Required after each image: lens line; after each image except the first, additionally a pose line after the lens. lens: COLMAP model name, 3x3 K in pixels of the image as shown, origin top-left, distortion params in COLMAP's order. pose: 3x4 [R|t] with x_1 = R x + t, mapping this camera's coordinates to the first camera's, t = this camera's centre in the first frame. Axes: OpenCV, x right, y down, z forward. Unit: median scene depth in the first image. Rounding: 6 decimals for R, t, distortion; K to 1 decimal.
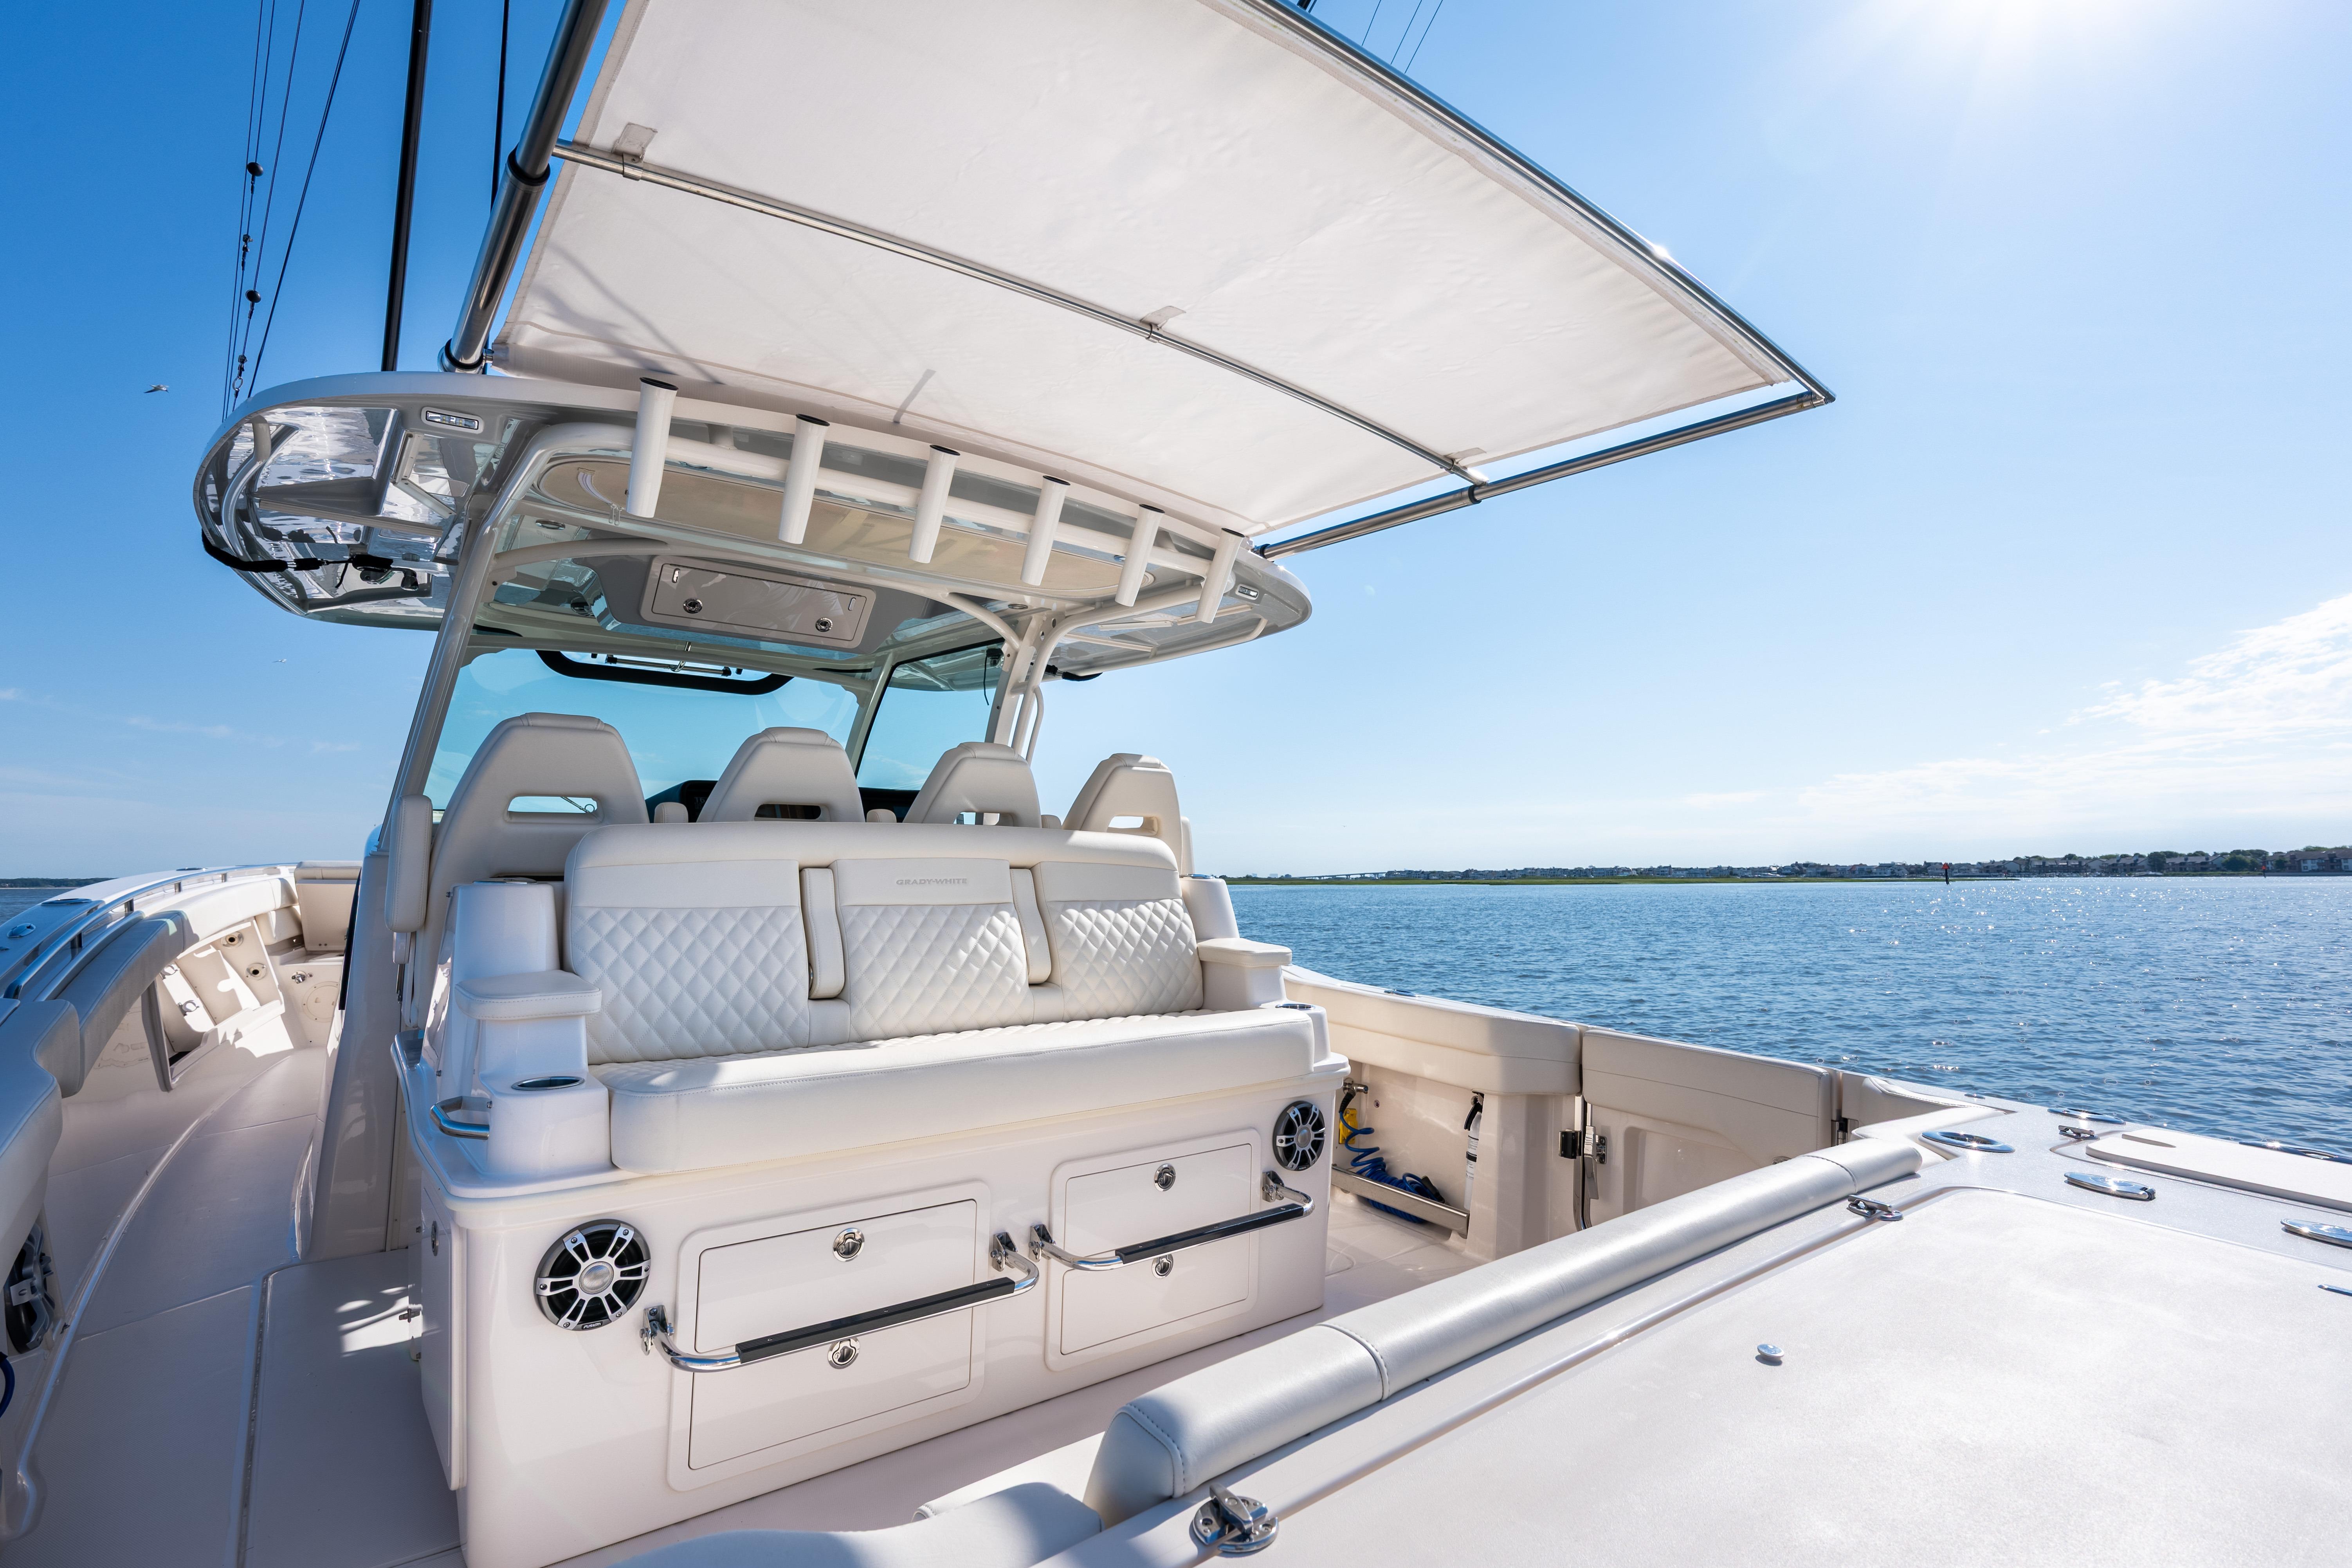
lens RADIAL K [[1088.8, 0, 1176.0], [0, 1088.8, 784.0], [0, 0, 1]] dist [0.017869, -0.000103]
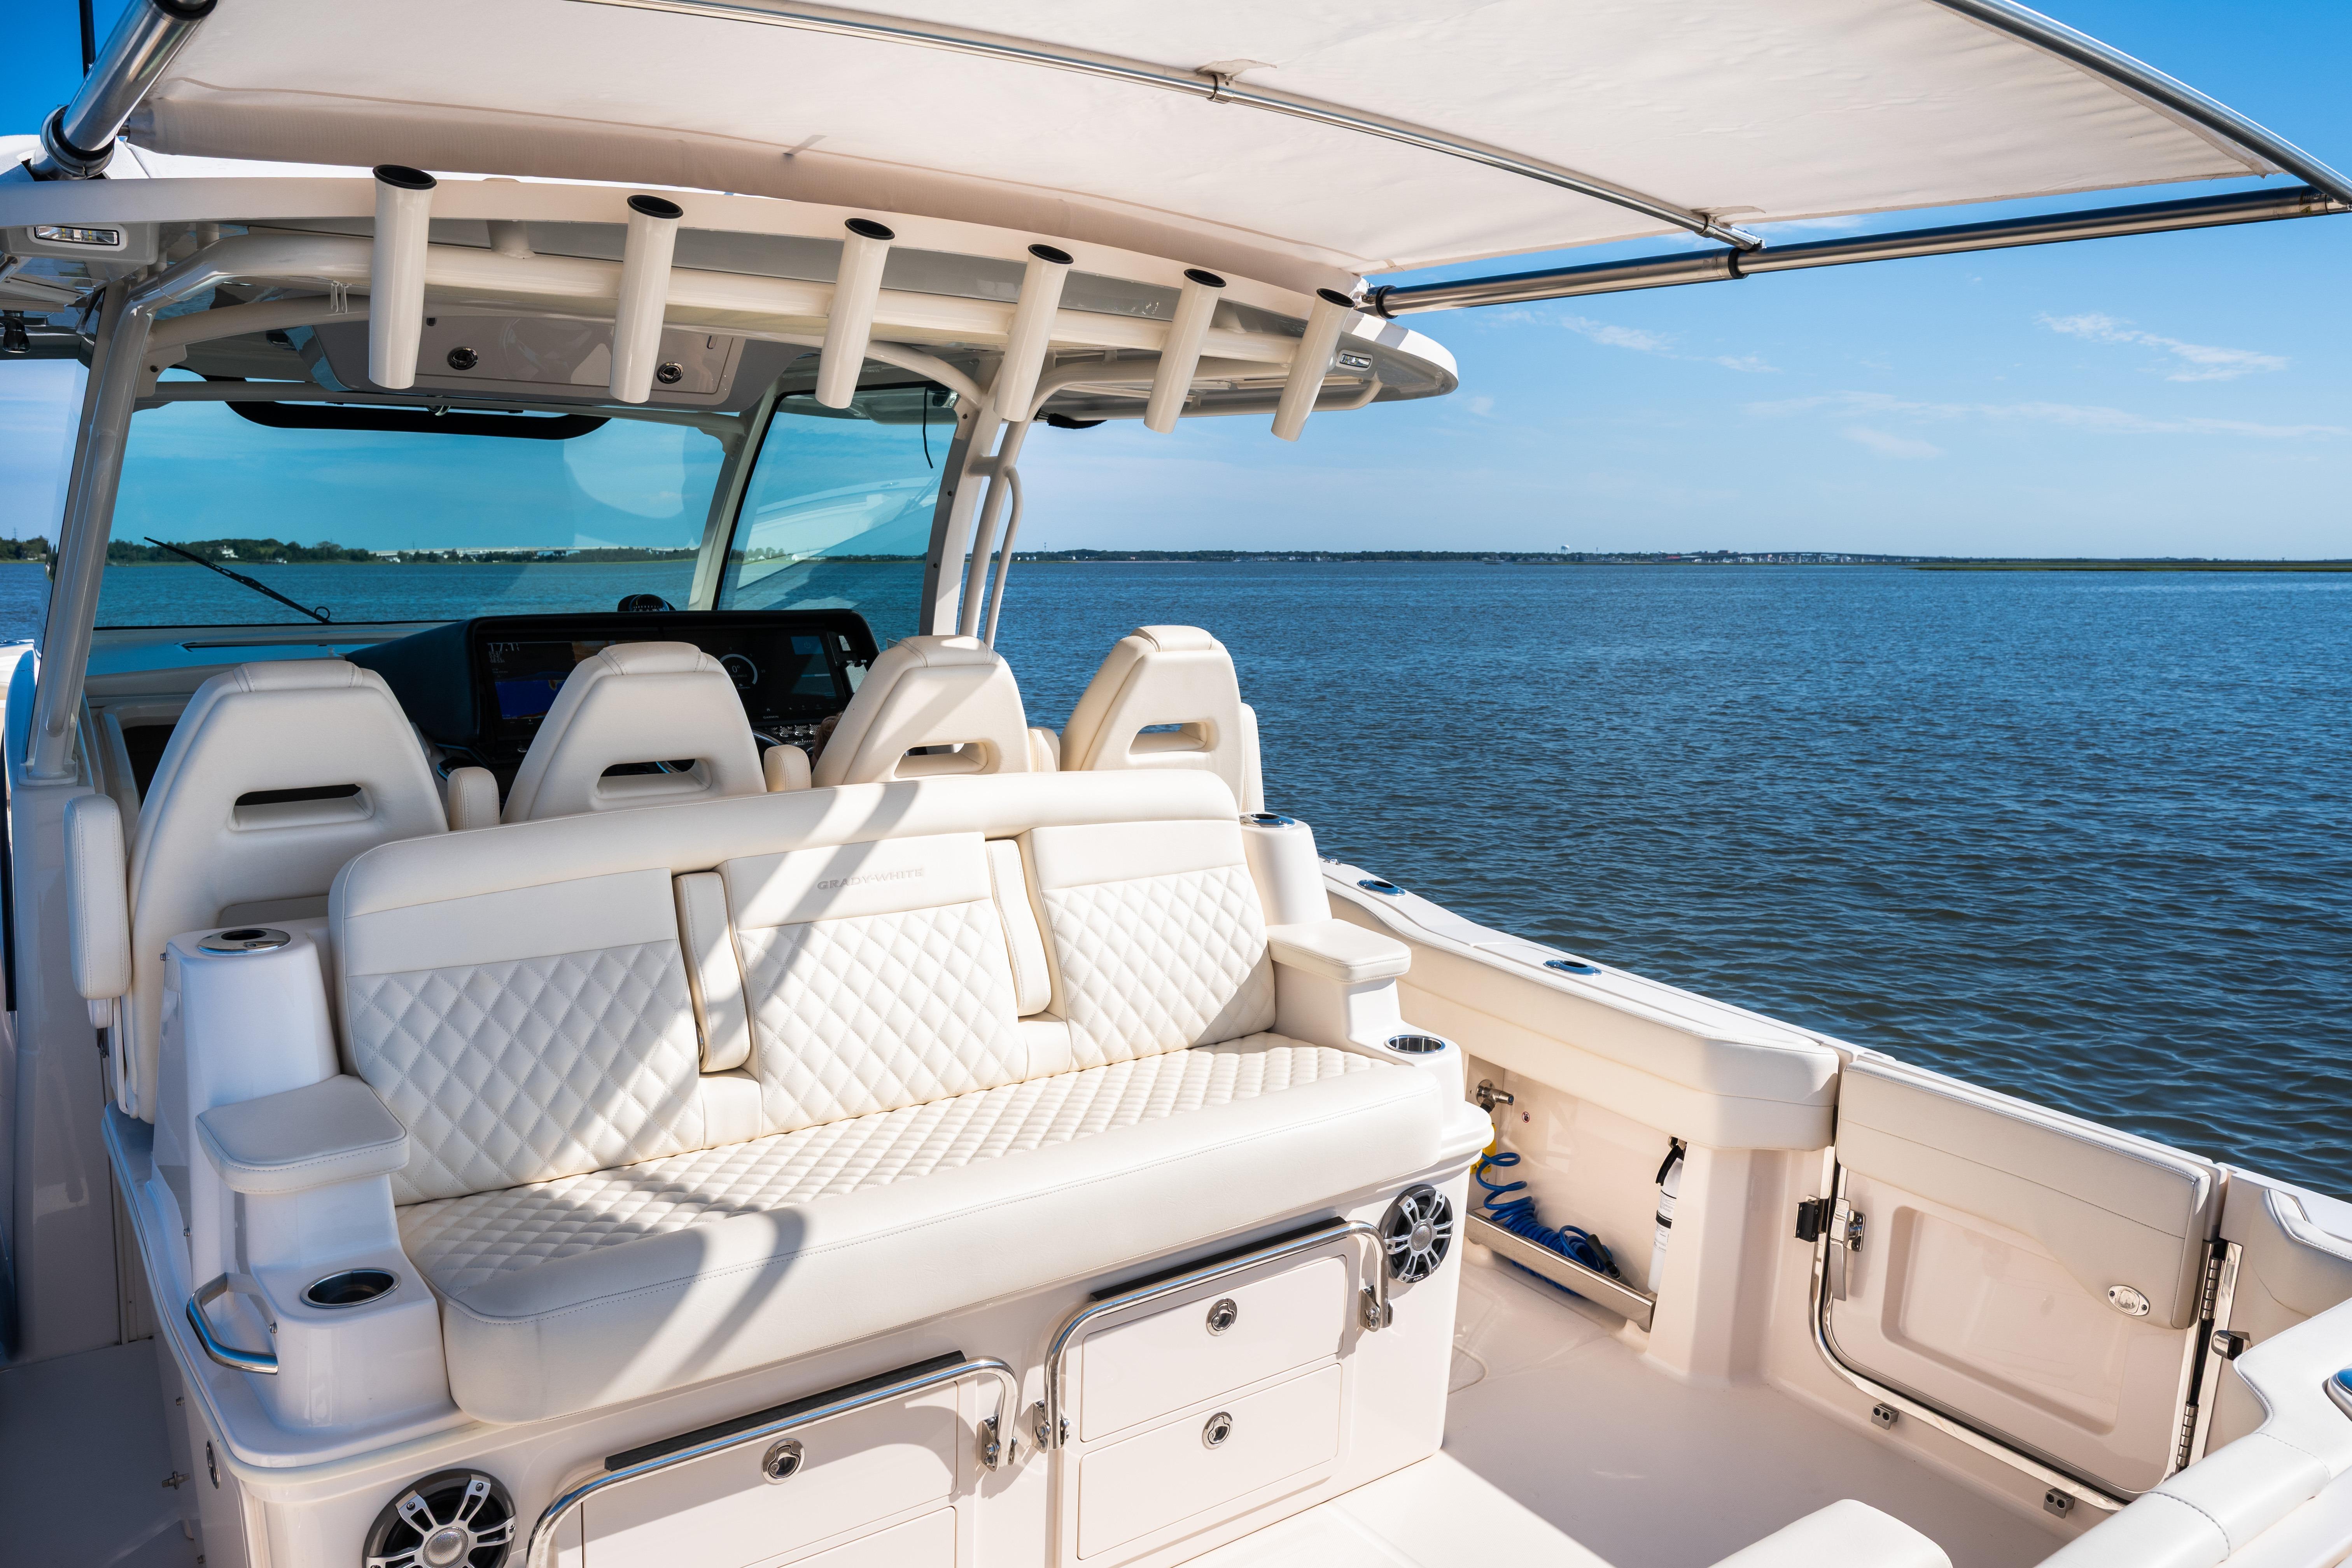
lens RADIAL K [[1698.4, 0, 1176.0], [0, 1698.4, 784.0], [0, 0, 1]] dist [0.020196, -0.000258]
pose [[0.999755, 0.006013, -0.021321, -0.016403], [-0.001445, 0.978101, 0.208125, -0.175742], [0.022105, -0.208043, 0.977870, 0.008342]]
